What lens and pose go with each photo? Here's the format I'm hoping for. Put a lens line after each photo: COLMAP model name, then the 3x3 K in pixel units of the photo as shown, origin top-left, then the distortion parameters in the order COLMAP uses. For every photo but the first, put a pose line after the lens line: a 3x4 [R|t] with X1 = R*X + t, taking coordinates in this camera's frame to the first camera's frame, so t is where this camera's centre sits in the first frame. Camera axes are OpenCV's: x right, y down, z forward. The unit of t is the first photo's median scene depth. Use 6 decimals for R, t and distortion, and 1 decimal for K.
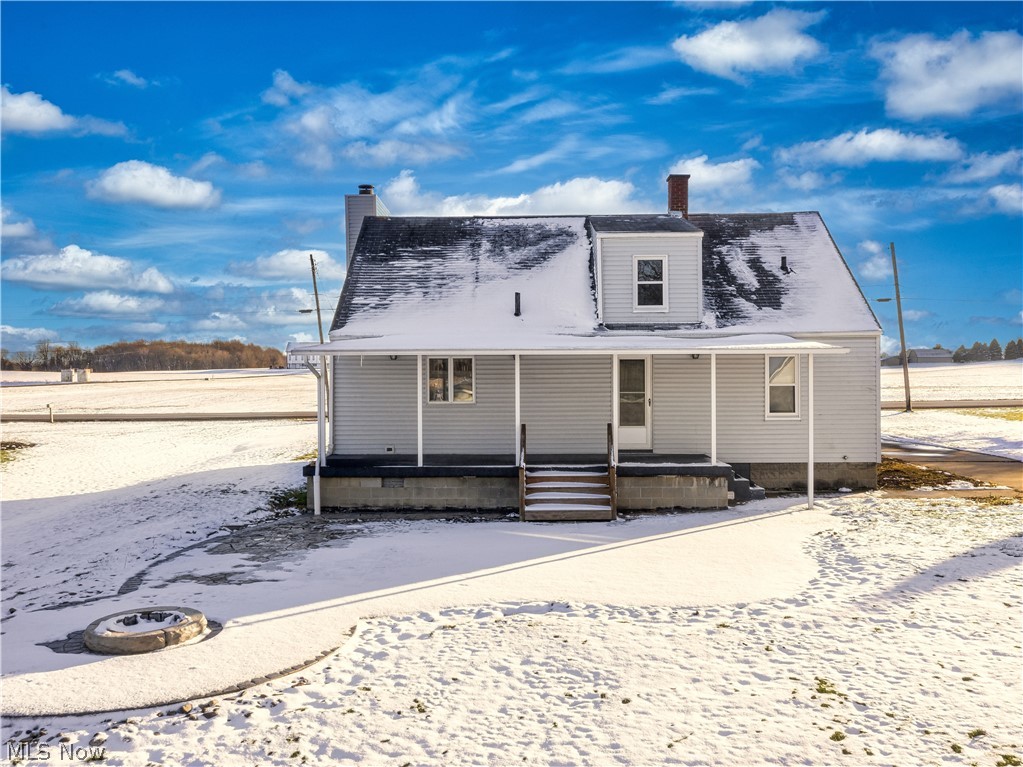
lens RADIAL K [[917.1, 0, 534.9], [0, 917.1, 385.0], [0, 0, 1]] dist [-0.003700, 0.006972]
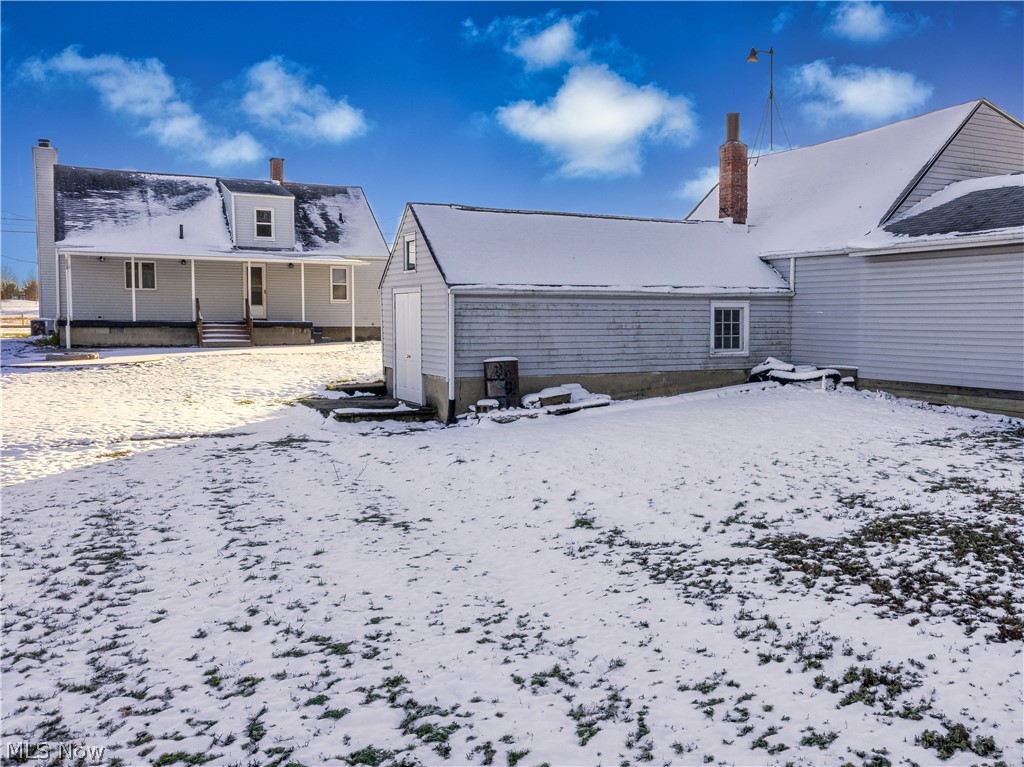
lens RADIAL K [[918.0, 0, 535.4], [0, 918.0, 385.0], [0, 0, 1]] dist [-0.003700, 0.006972]
pose [[0.894945, -0.016565, 0.445868, -0.186177], [-0.009744, 0.998347, 0.056650, 0.086531], [-0.446069, -0.055043, 0.893304, -0.765051]]
